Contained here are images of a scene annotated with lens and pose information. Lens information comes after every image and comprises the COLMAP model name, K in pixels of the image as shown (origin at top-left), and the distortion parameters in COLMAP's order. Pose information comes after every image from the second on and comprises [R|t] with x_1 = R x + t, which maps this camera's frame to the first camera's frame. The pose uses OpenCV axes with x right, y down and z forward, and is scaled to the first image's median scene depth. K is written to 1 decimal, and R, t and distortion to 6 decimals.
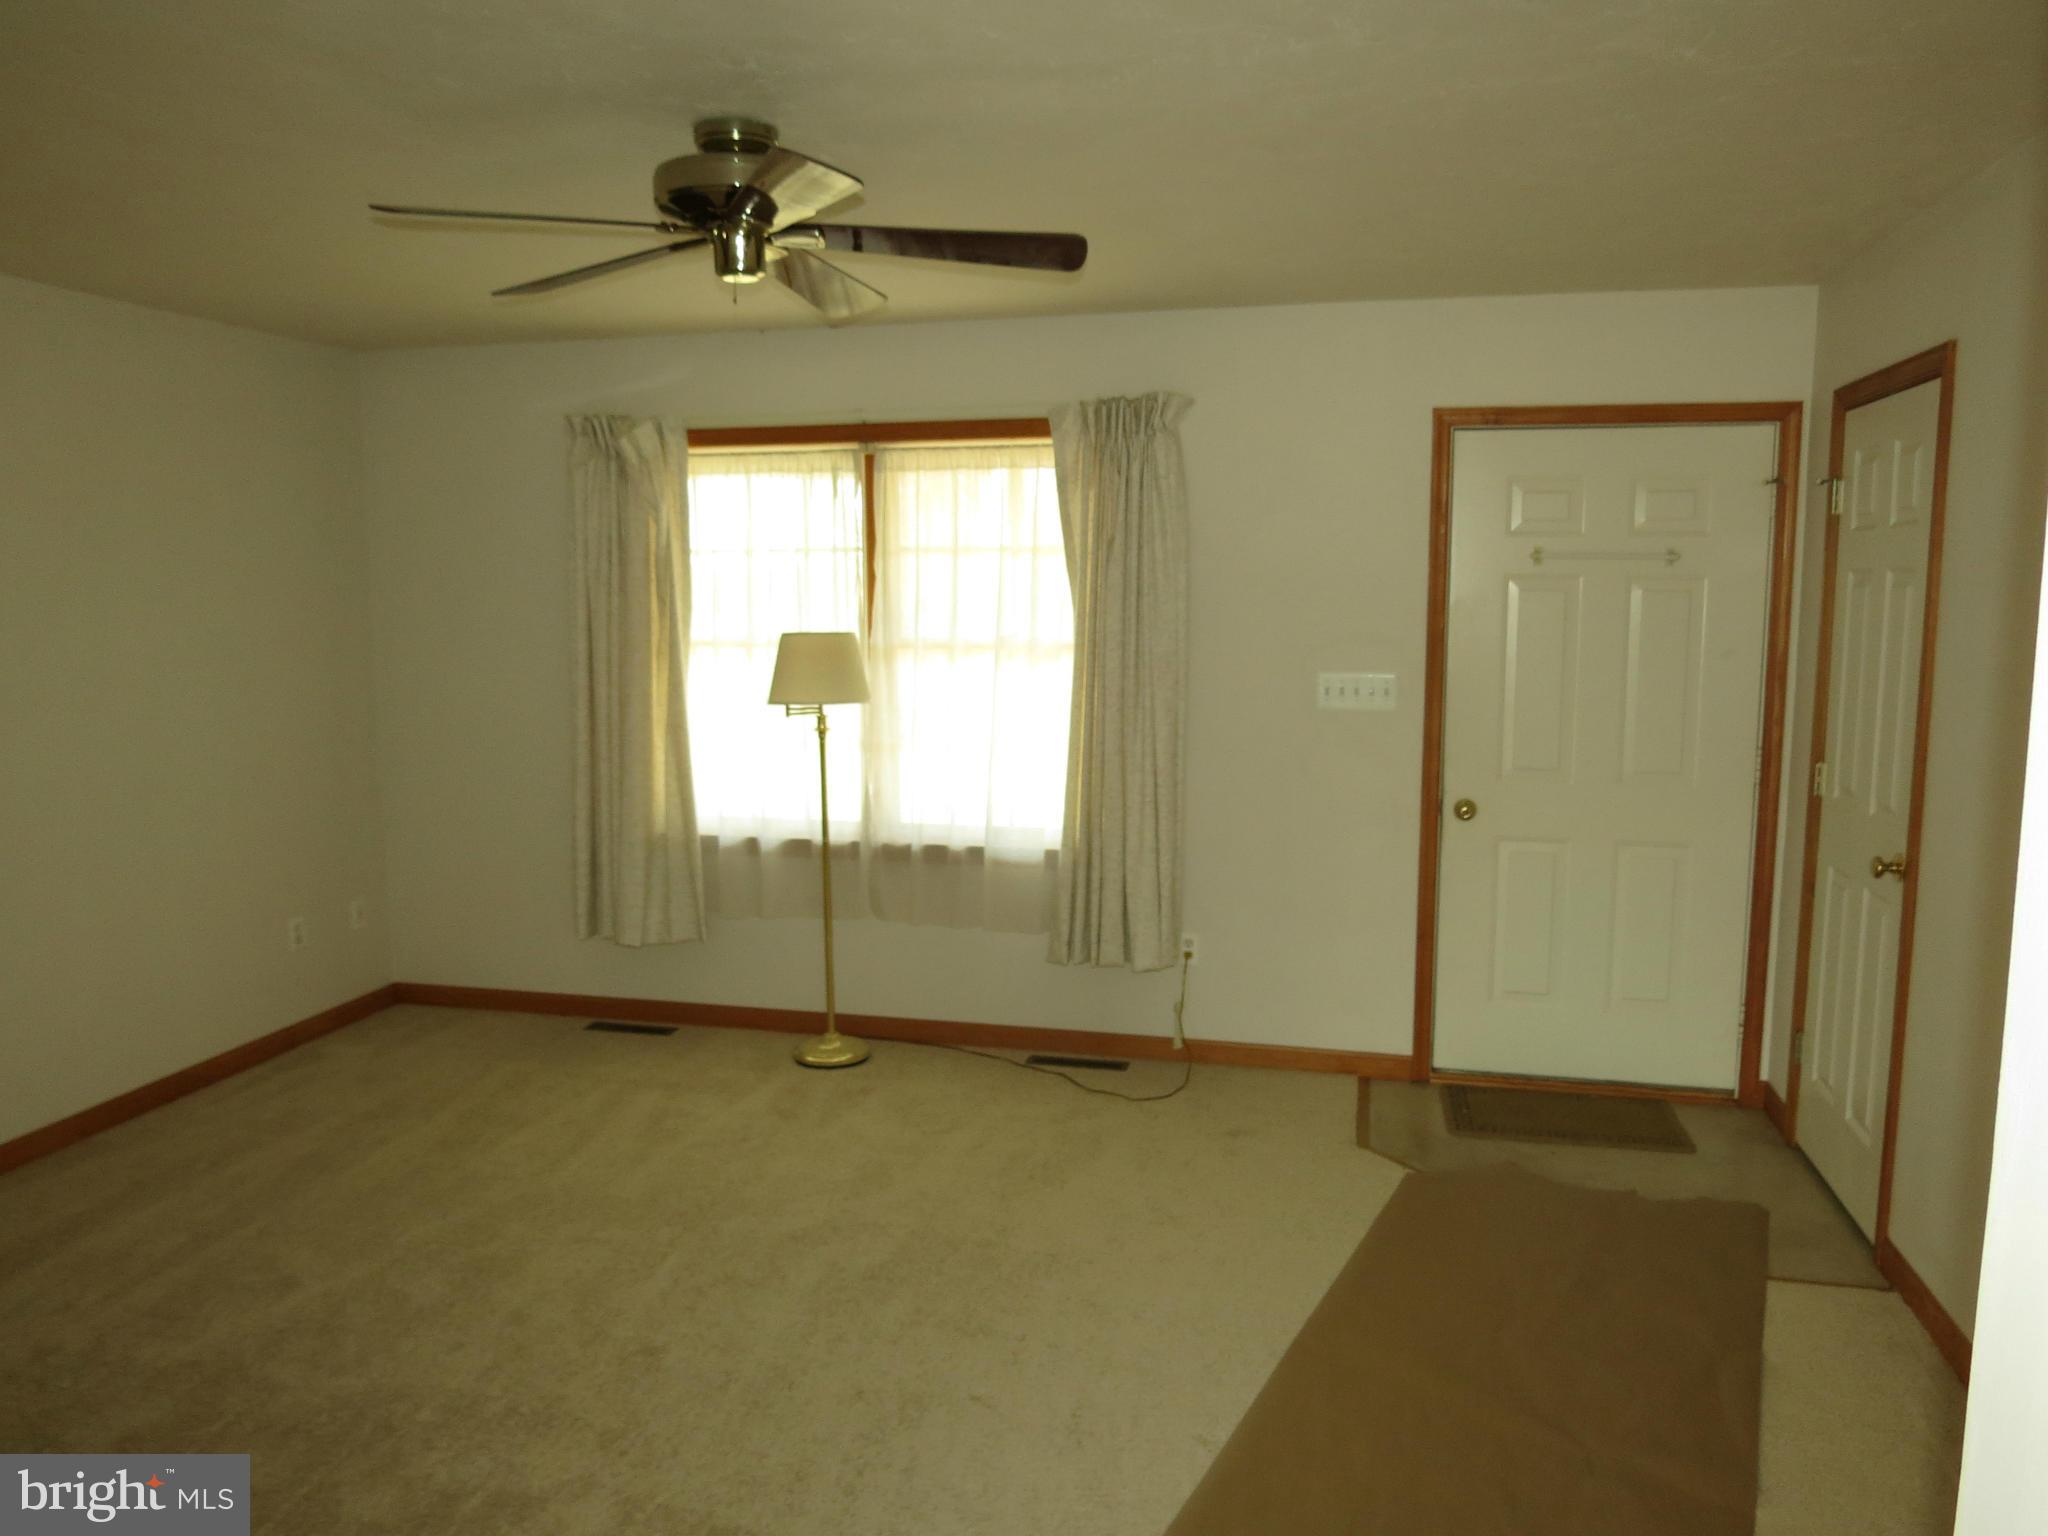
lens RADIAL K [[1471.9, 0, 1028.8], [0, 1471.9, 749.7], [0, 0, 1]] dist [-0.010869, 0.010707]
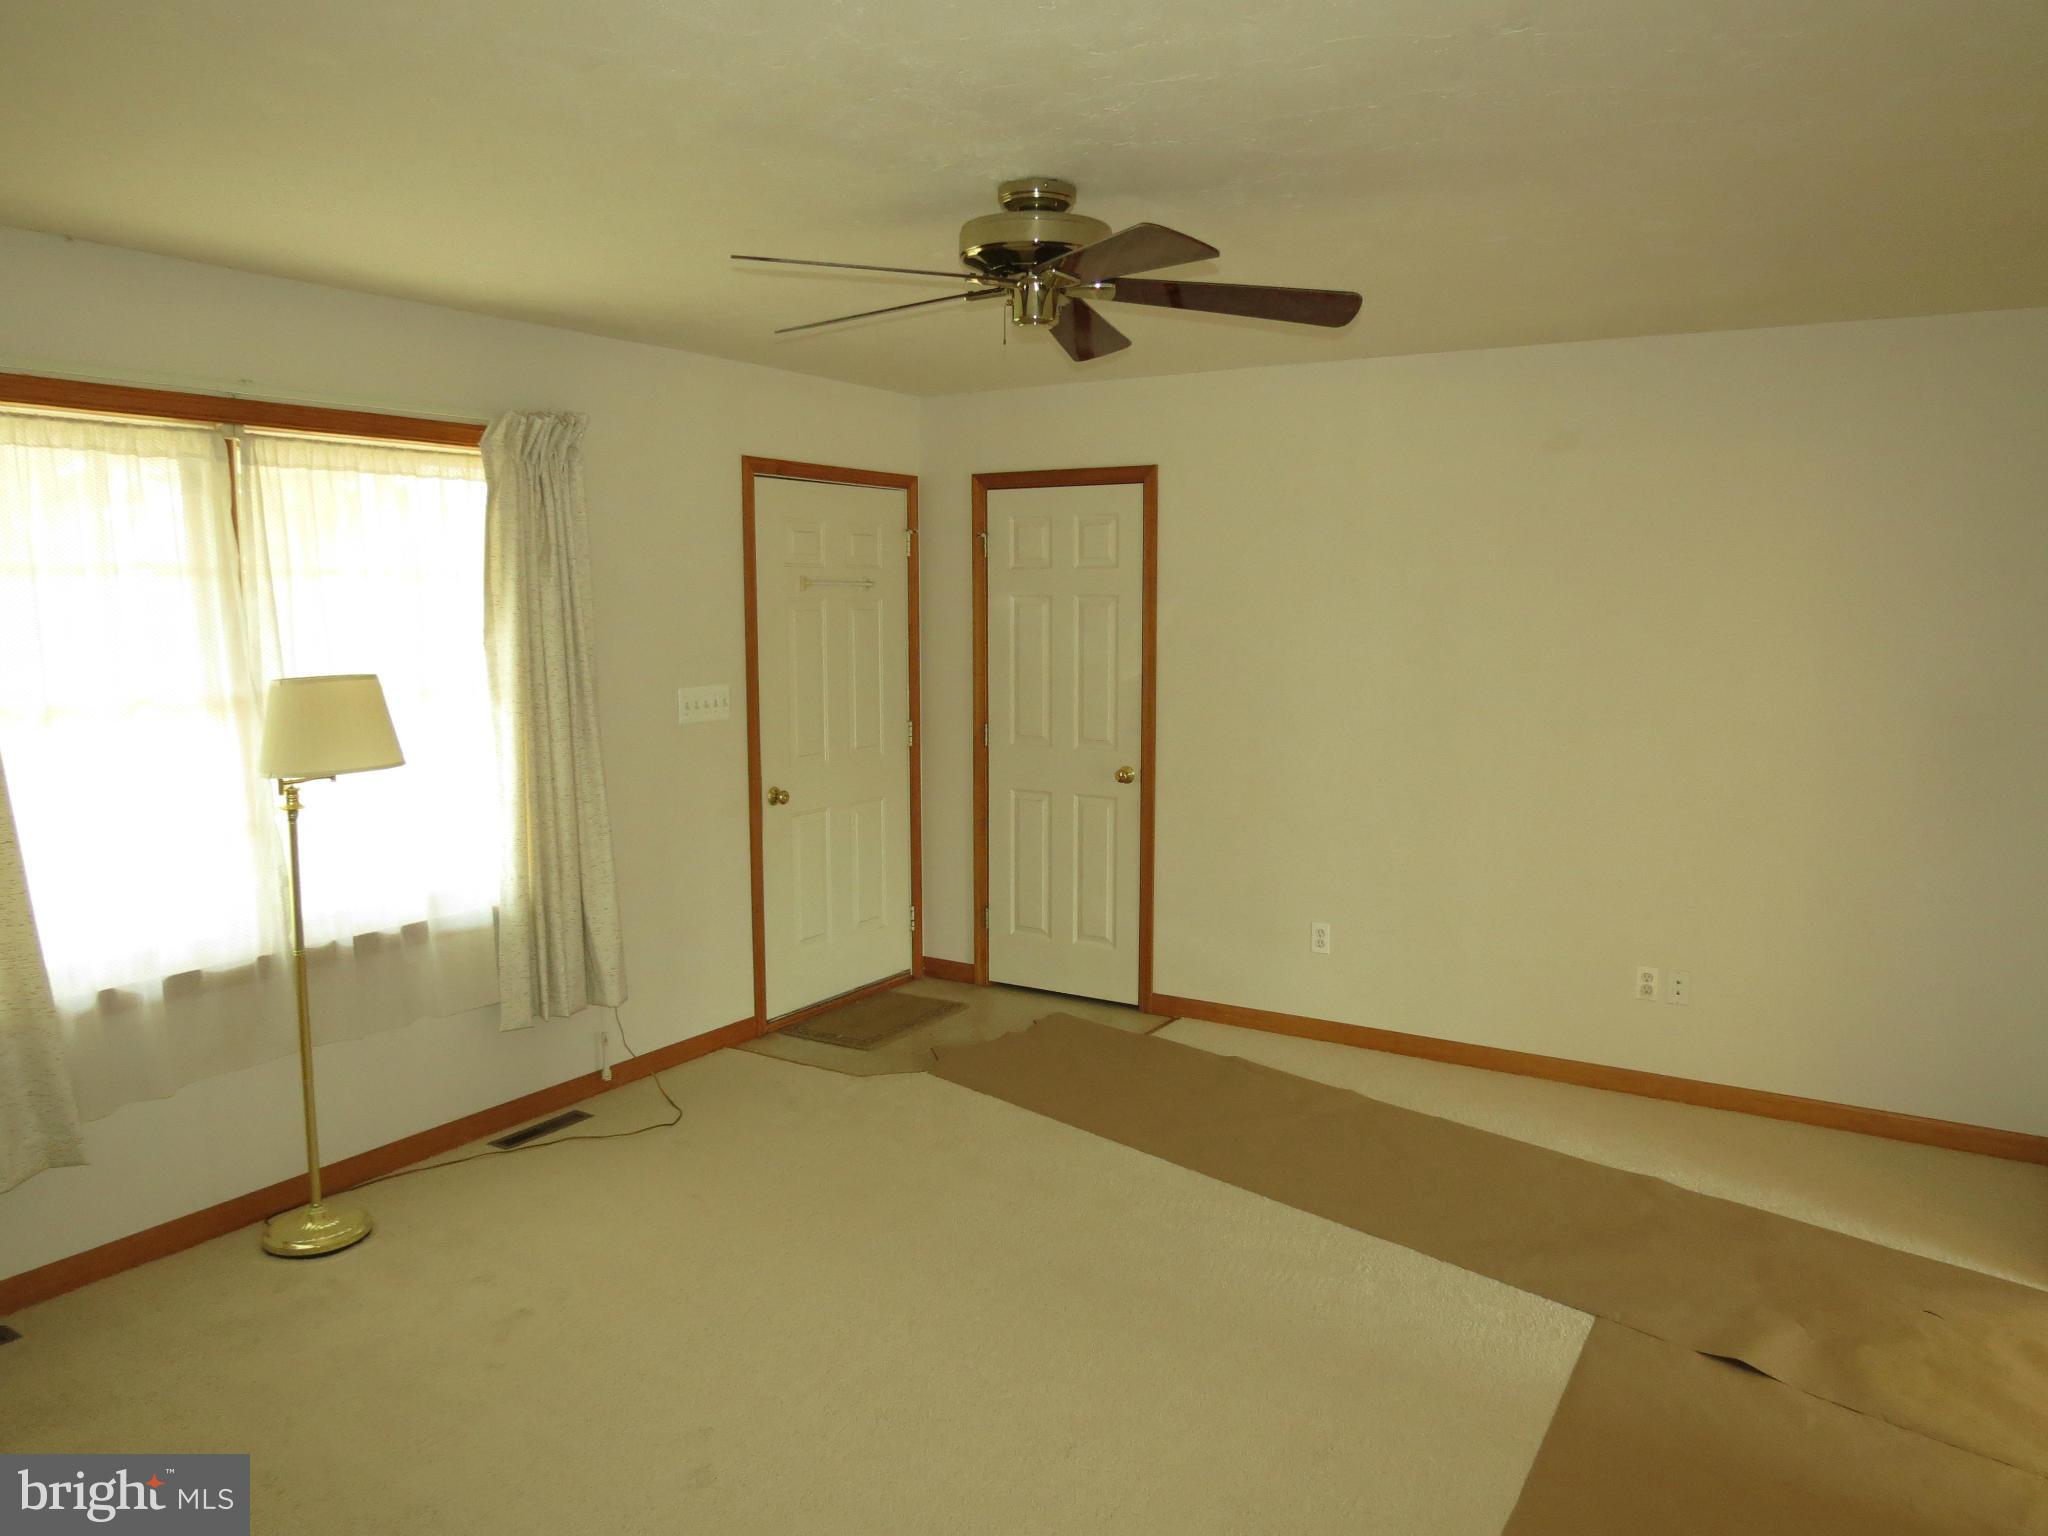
lens RADIAL K [[1471.9, 0, 1031.2], [0, 1471.9, 778.9], [0, 0, 1]] dist [-0.010869, 0.010707]
pose [[0.319810, -0.119341, 0.939936, -0.738689], [0.110572, 0.989958, 0.088071, -0.053970], [-0.941008, 0.075764, 0.329795, 0.406490]]
